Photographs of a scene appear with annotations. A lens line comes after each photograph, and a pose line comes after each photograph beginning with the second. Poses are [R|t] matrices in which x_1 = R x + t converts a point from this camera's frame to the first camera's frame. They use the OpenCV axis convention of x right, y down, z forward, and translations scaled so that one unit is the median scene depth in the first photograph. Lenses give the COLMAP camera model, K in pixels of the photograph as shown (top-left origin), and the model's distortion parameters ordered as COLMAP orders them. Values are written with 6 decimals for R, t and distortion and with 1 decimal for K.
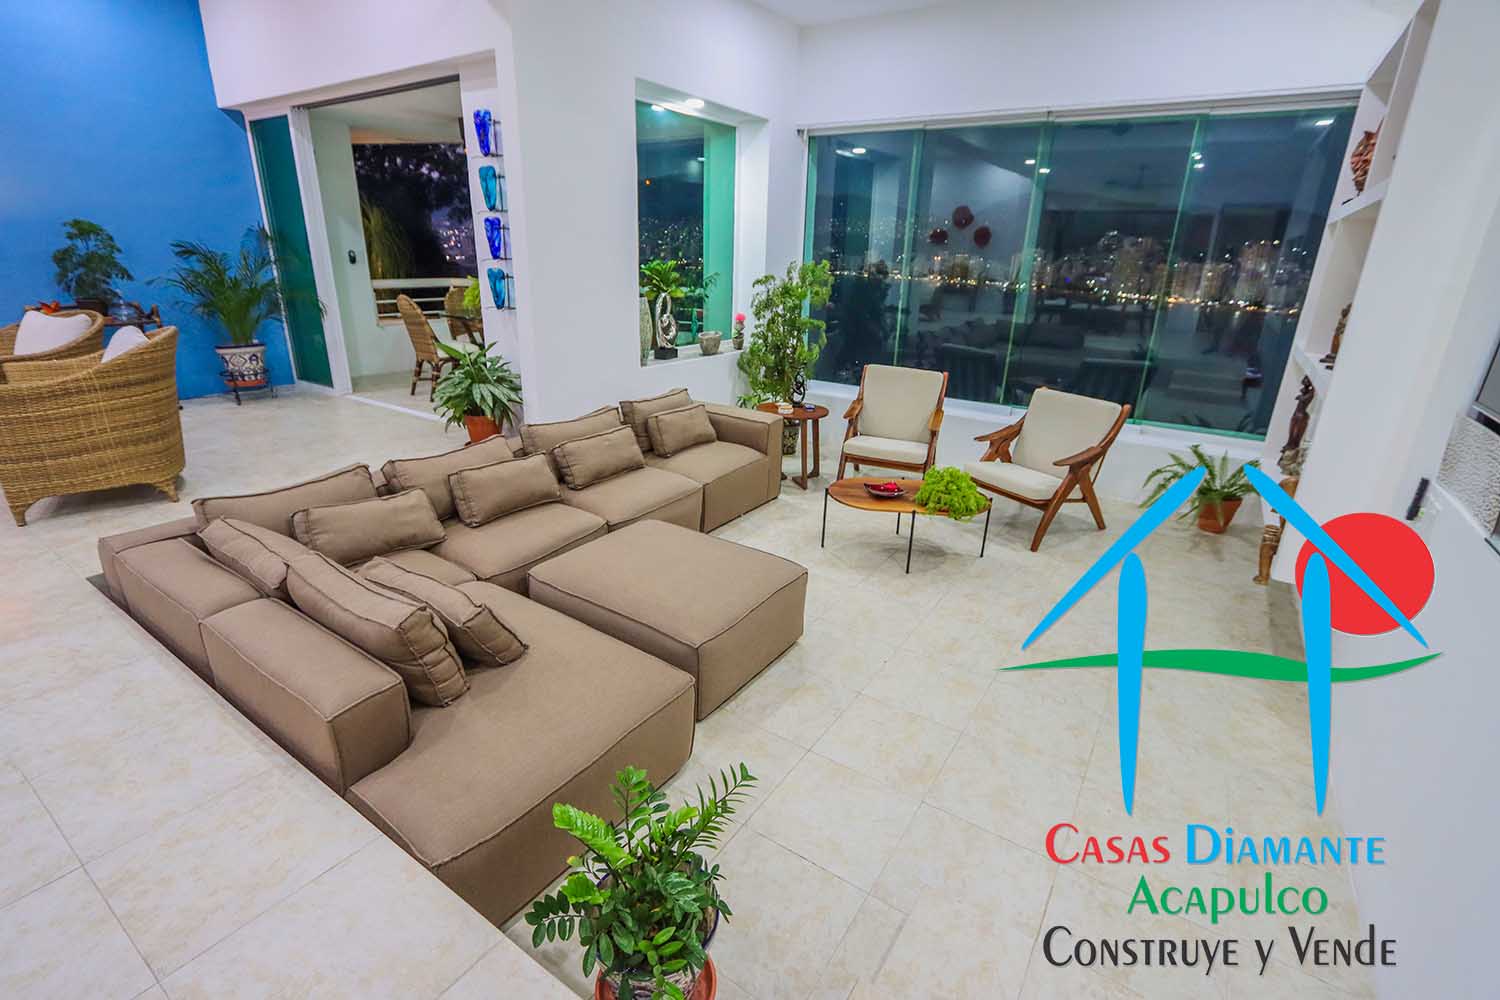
lens RADIAL K [[694.7, 0, 745.7], [0, 694.7, 489.4], [0, 0, 1]] dist [-0.015984, 0.001141]
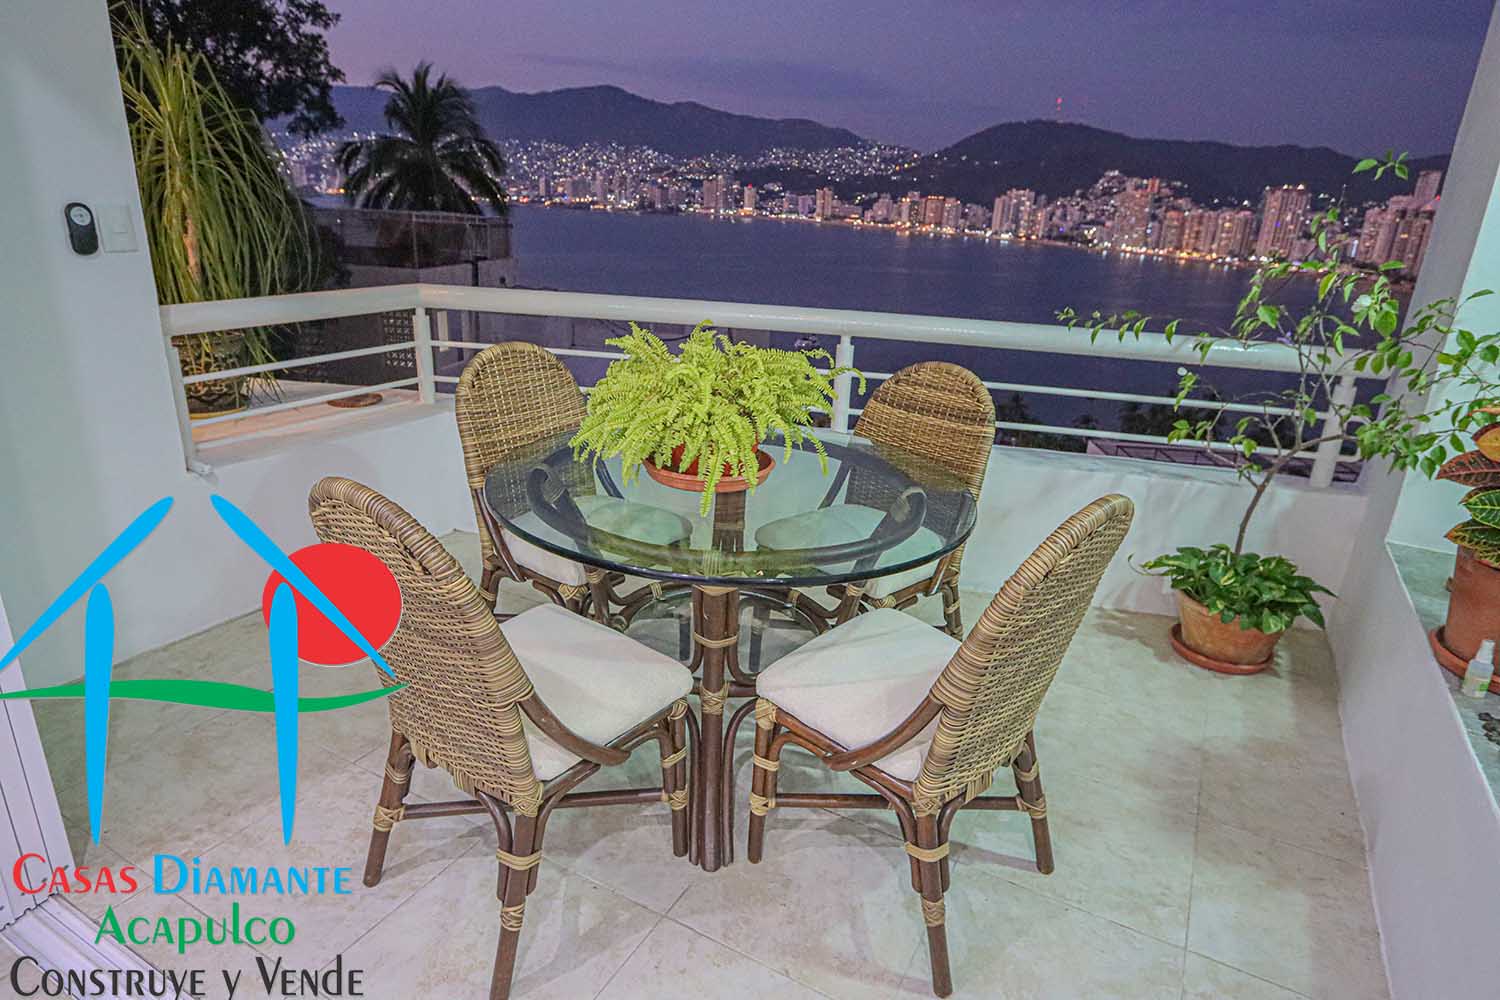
lens RADIAL K [[871.3, 0, 752.9], [0, 871.3, 496.8], [0, 0, 1]] dist [-0.003115, -0.001251]
pose [[0.995885, -0.011930, 0.089833, -0.320052], [0.011058, 0.999887, 0.010191, -0.215845], [-0.089945, -0.009156, 0.995905, 0.595919]]
